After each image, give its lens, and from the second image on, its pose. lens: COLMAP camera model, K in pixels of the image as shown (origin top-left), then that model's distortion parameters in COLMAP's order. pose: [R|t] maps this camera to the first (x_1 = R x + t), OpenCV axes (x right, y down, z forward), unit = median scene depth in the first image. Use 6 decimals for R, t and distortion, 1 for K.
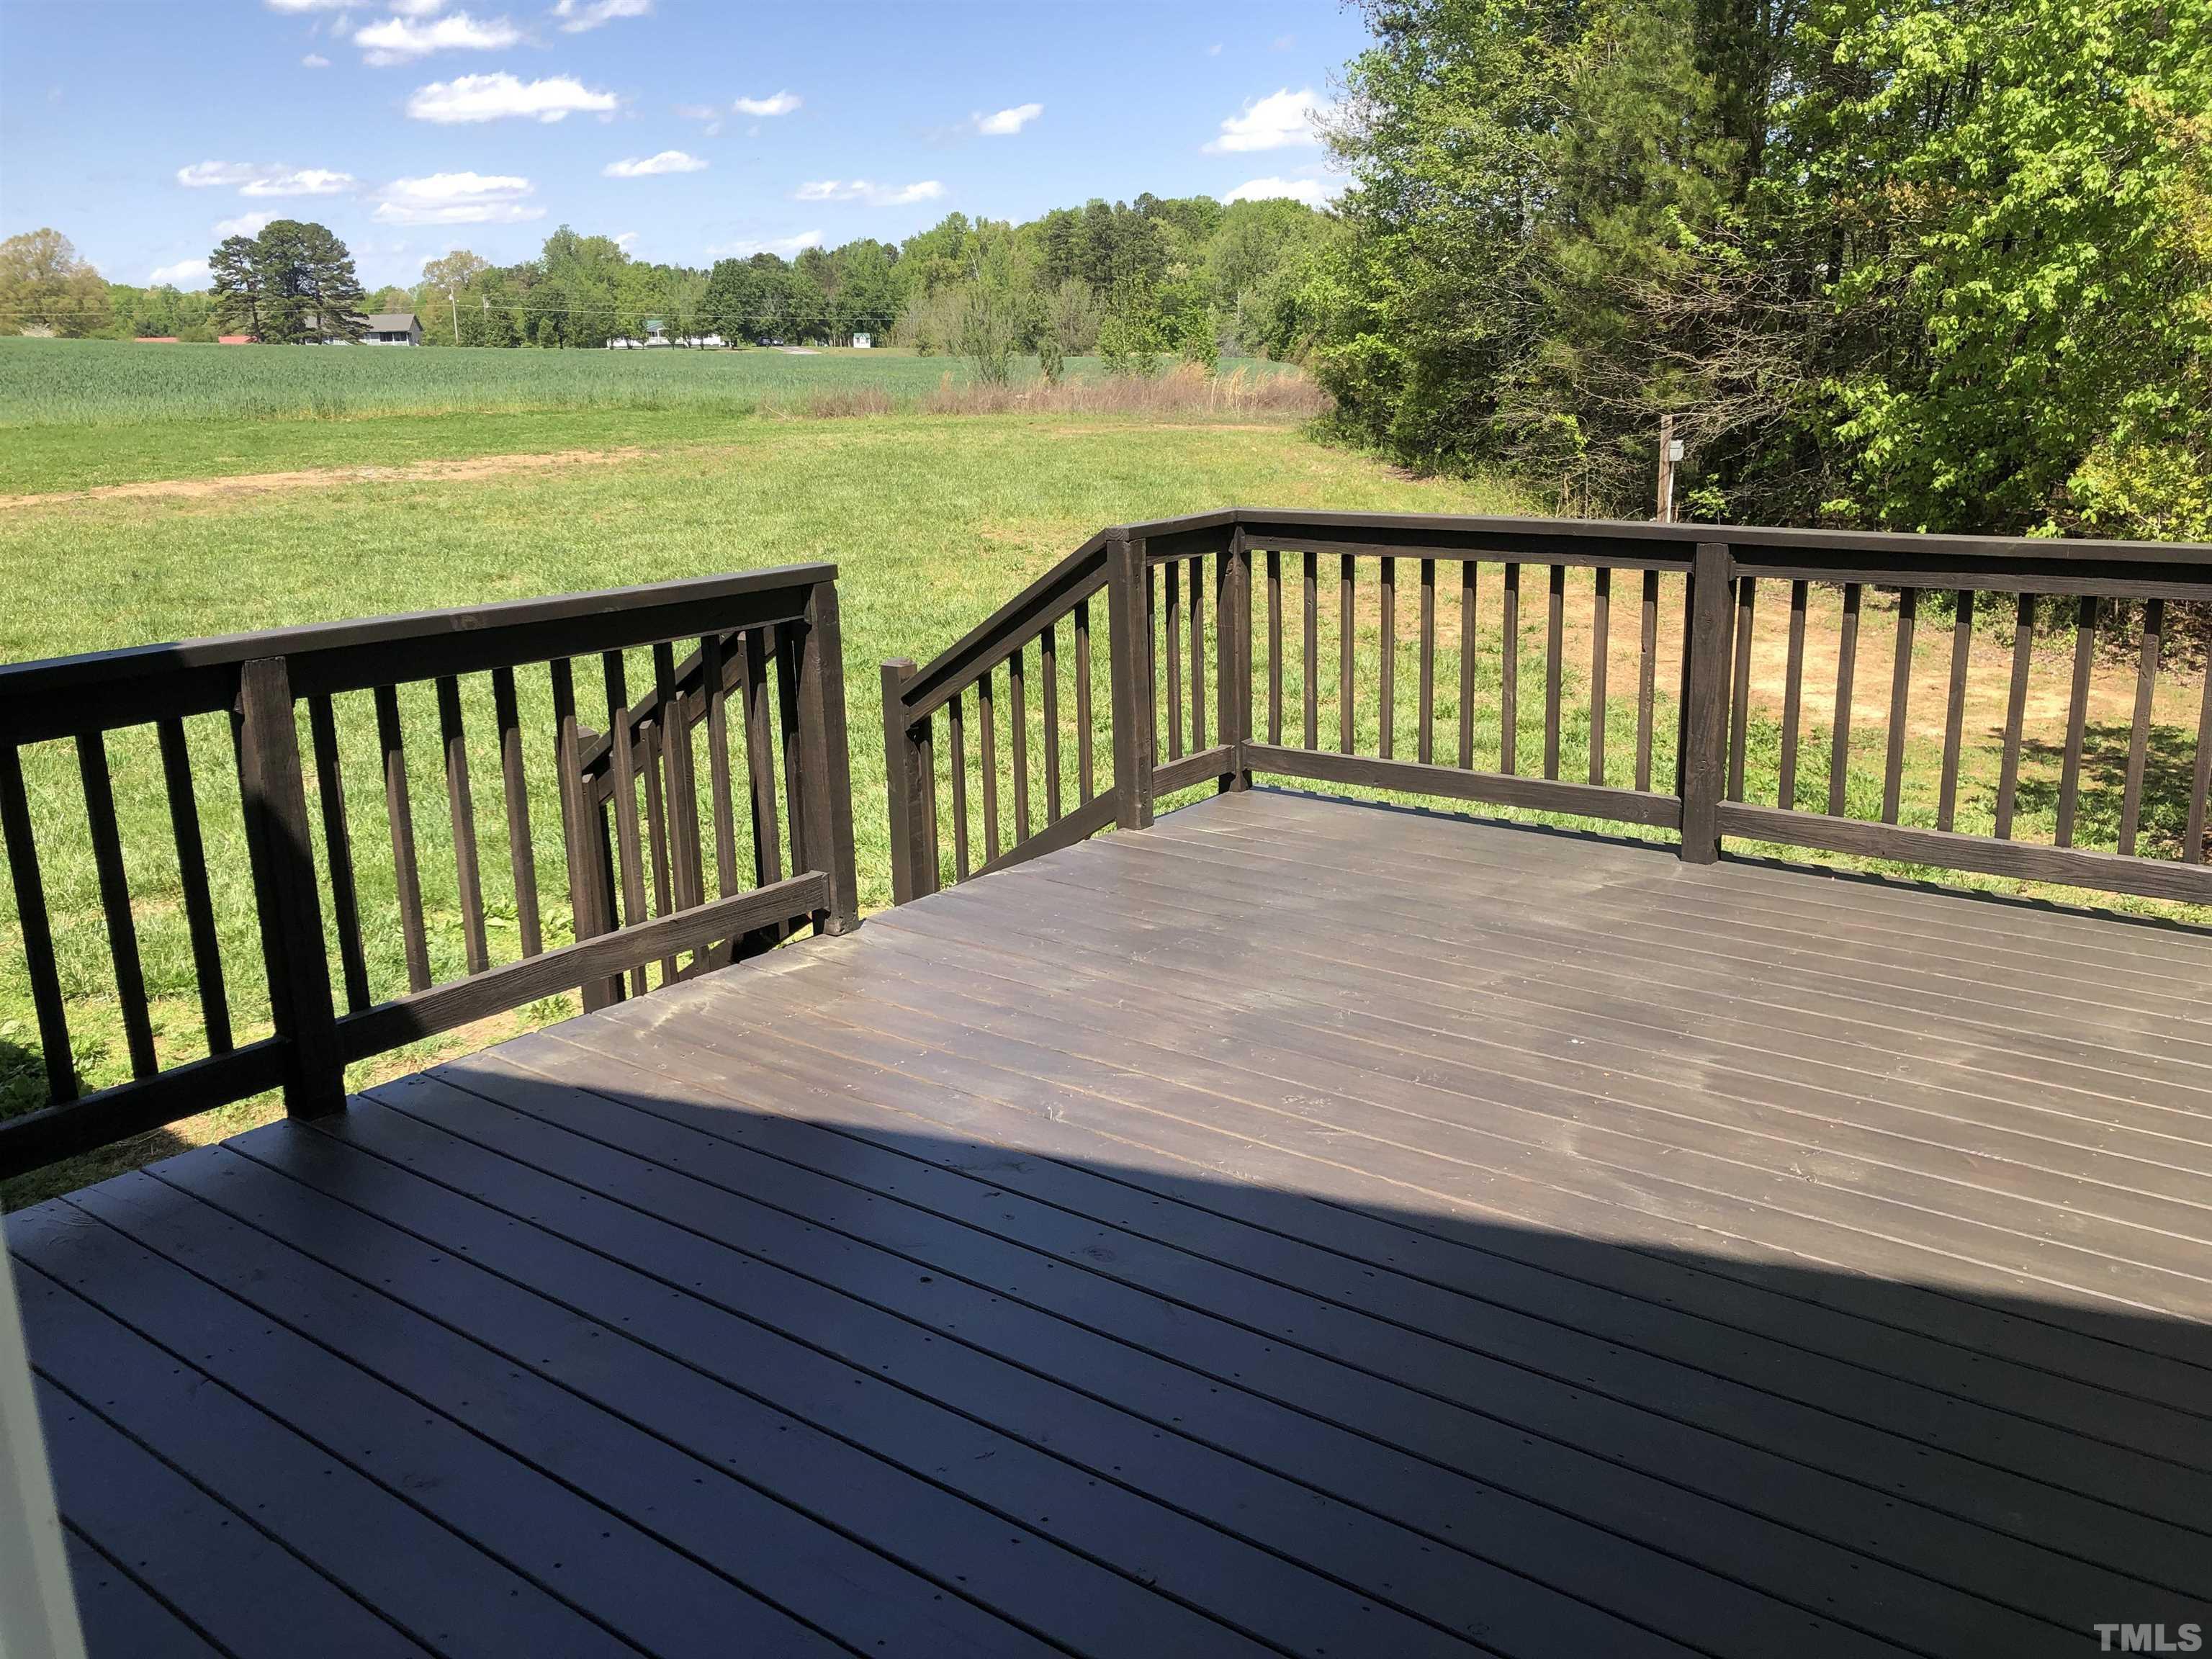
lens RADIAL K [[1810.2, 0, 1092.2], [0, 1810.2, 779.2], [0, 0, 1]] dist [0.059401, -0.084898]
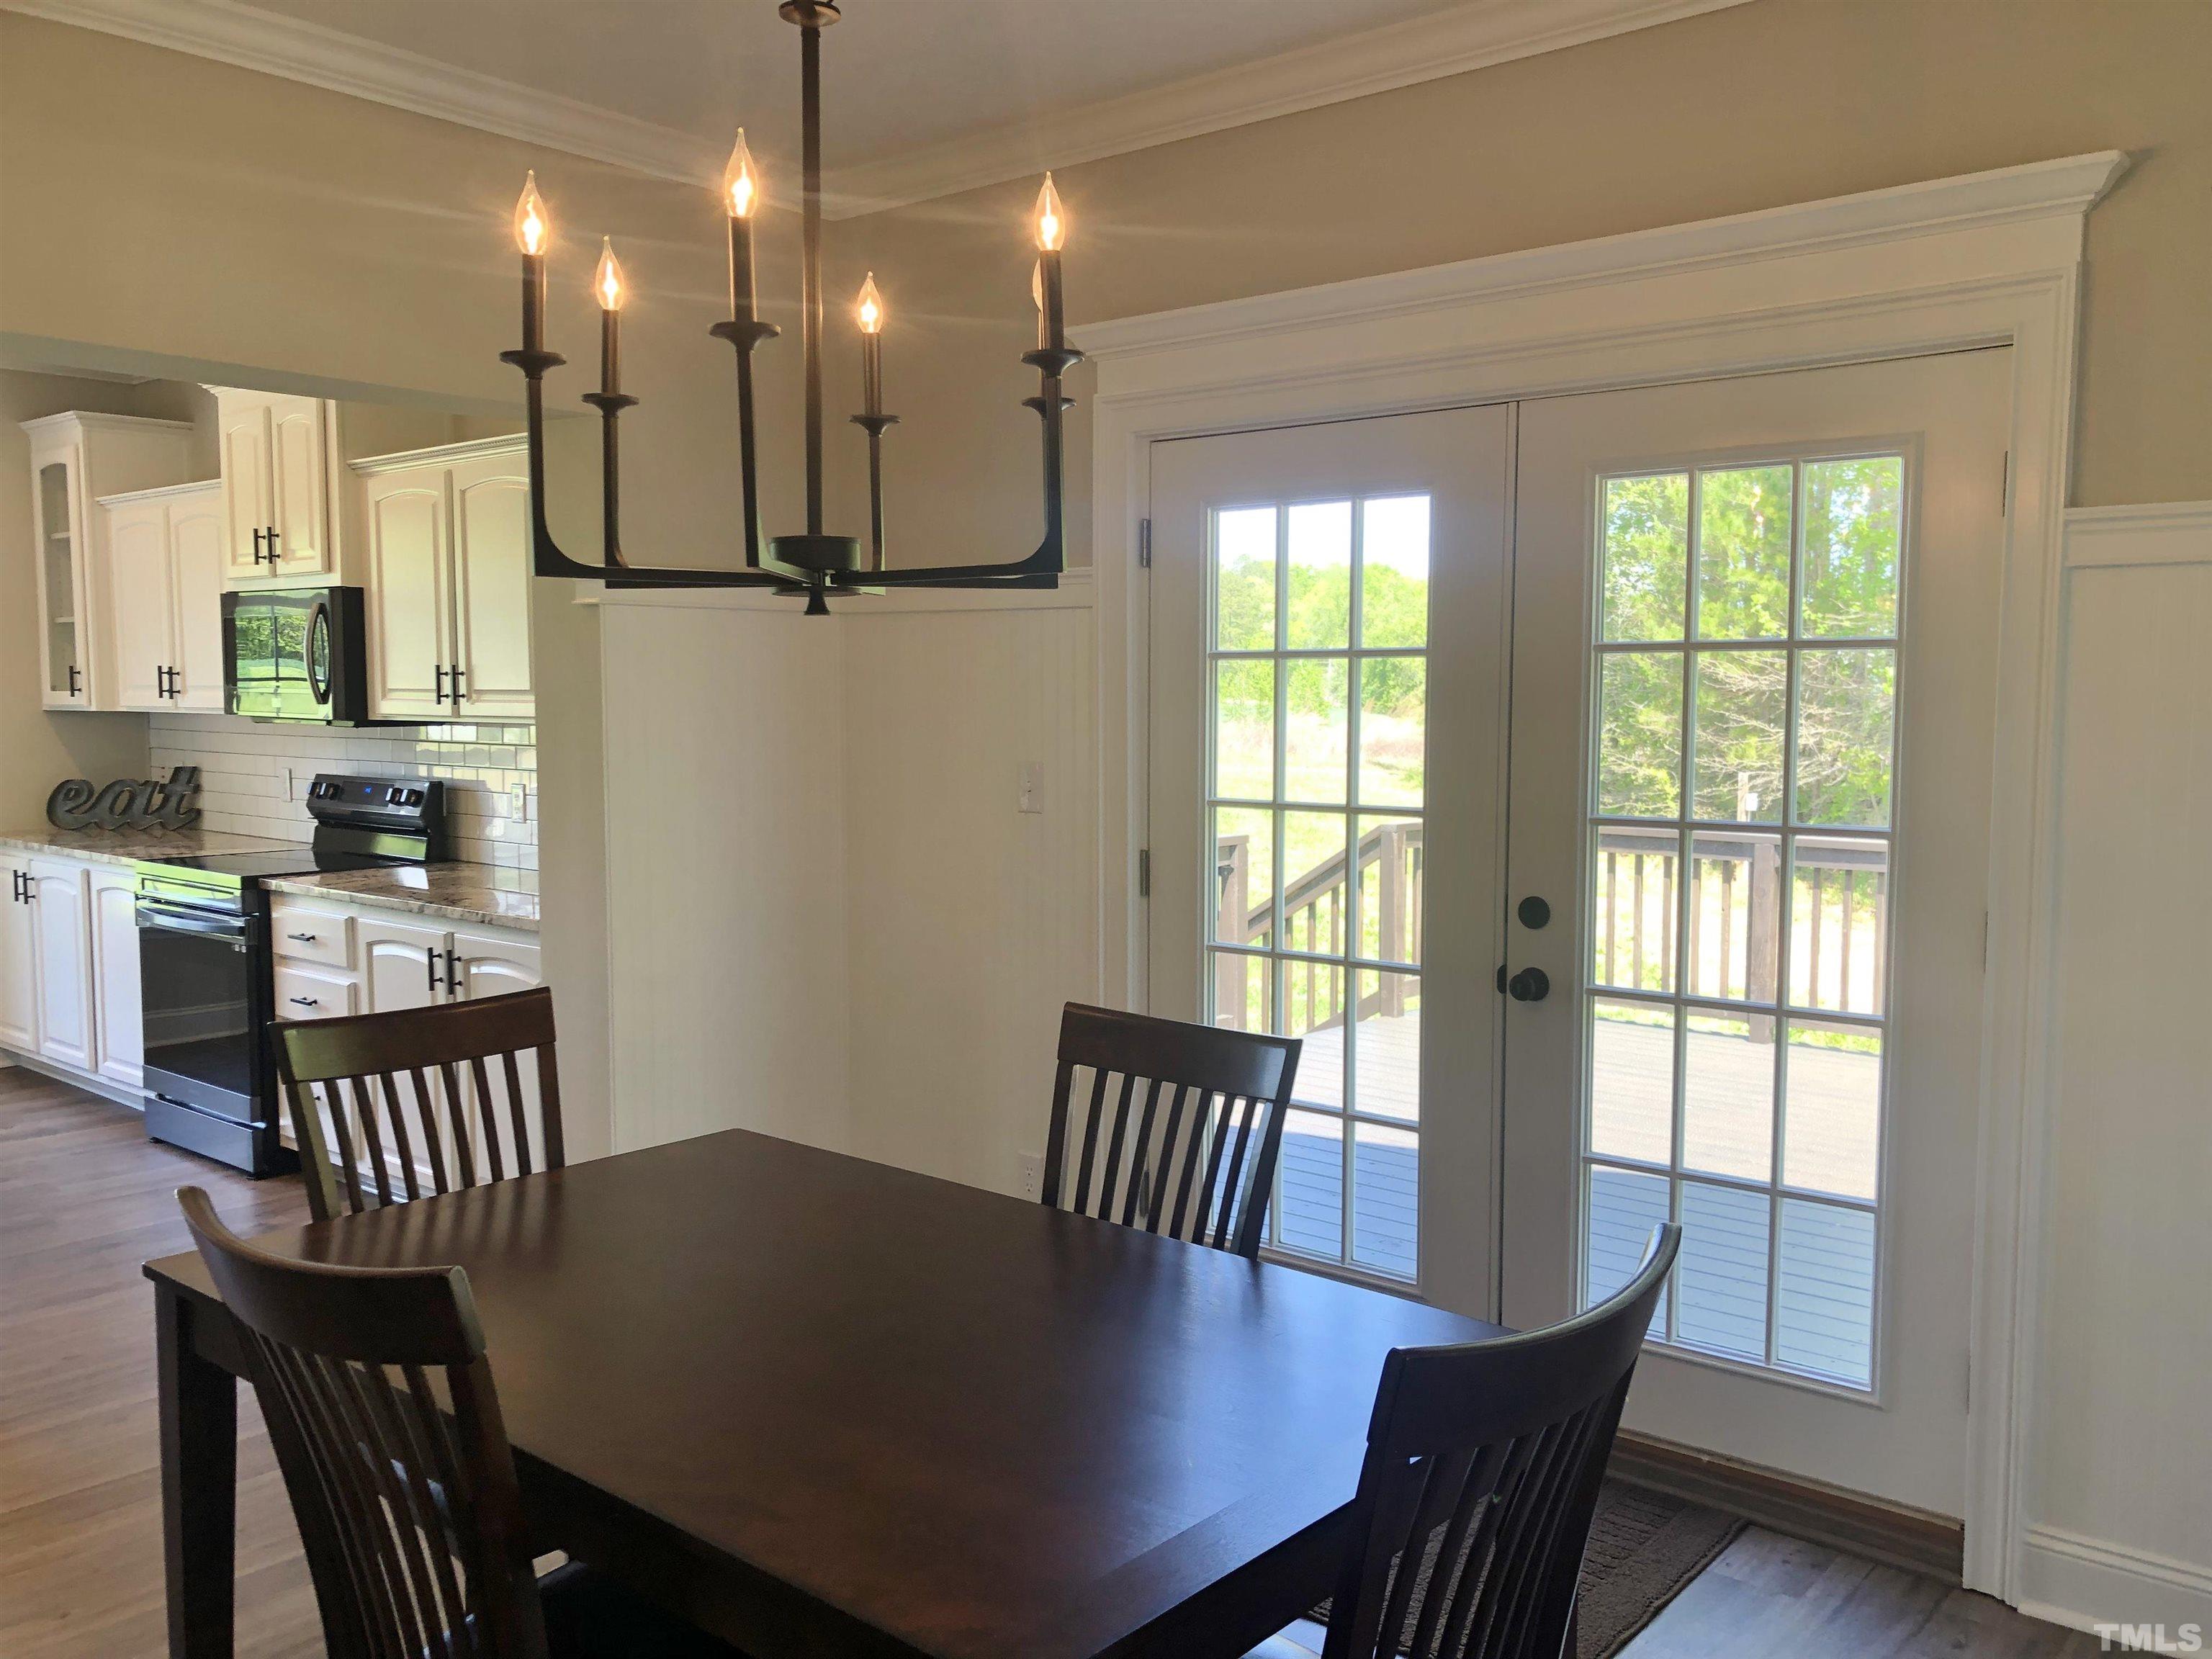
lens RADIAL K [[1810.2, 0, 1163.6], [0, 1810.2, 836.9], [0, 0, 1]] dist [0.059401, -0.084898]
pose [[0.999491, 0.030317, -0.009946, -0.083148], [-0.031489, 0.987508, -0.154391, 0.061744], [0.005141, 0.154625, 0.987960, -0.282048]]
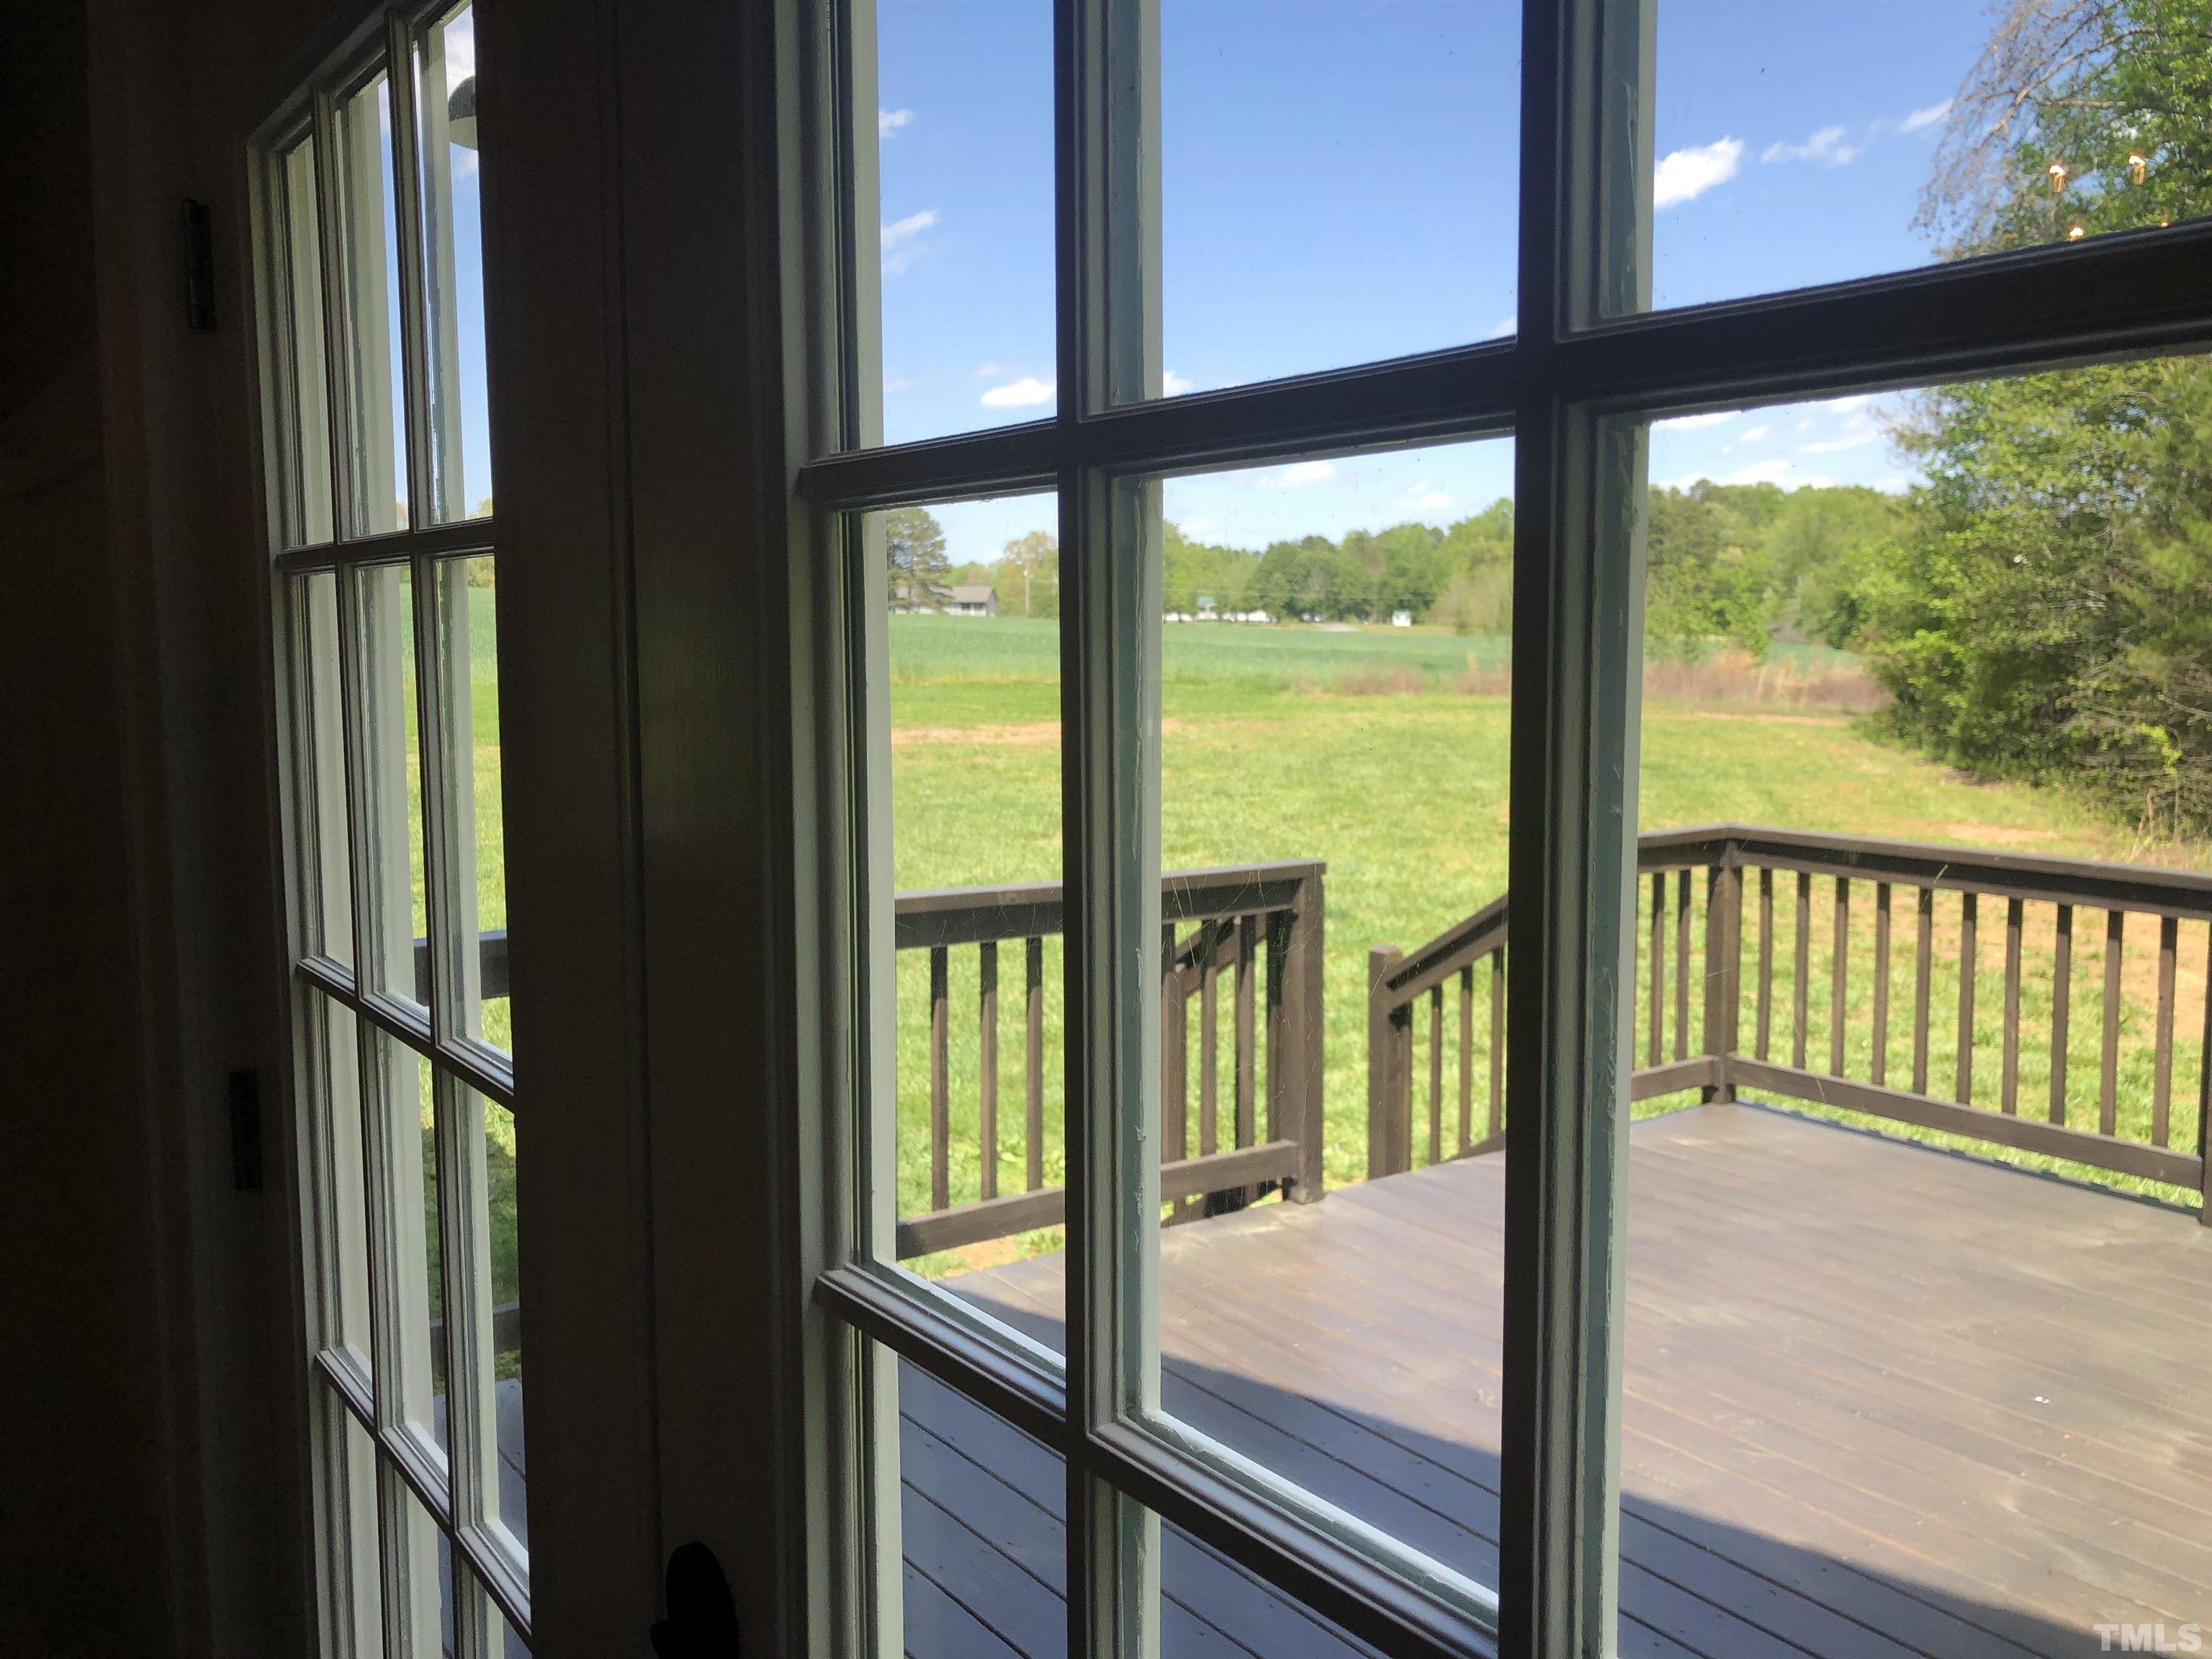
lens RADIAL K [[1810.2, 0, 1113.9], [0, 1810.2, 819.2], [0, 0, 1]] dist [0.059401, -0.084898]
pose [[0.961091, 0.053822, -0.270936, 0.012496], [-0.087475, 0.989656, -0.113704, -0.002850], [0.262014, 0.132980, 0.955858, -0.035667]]
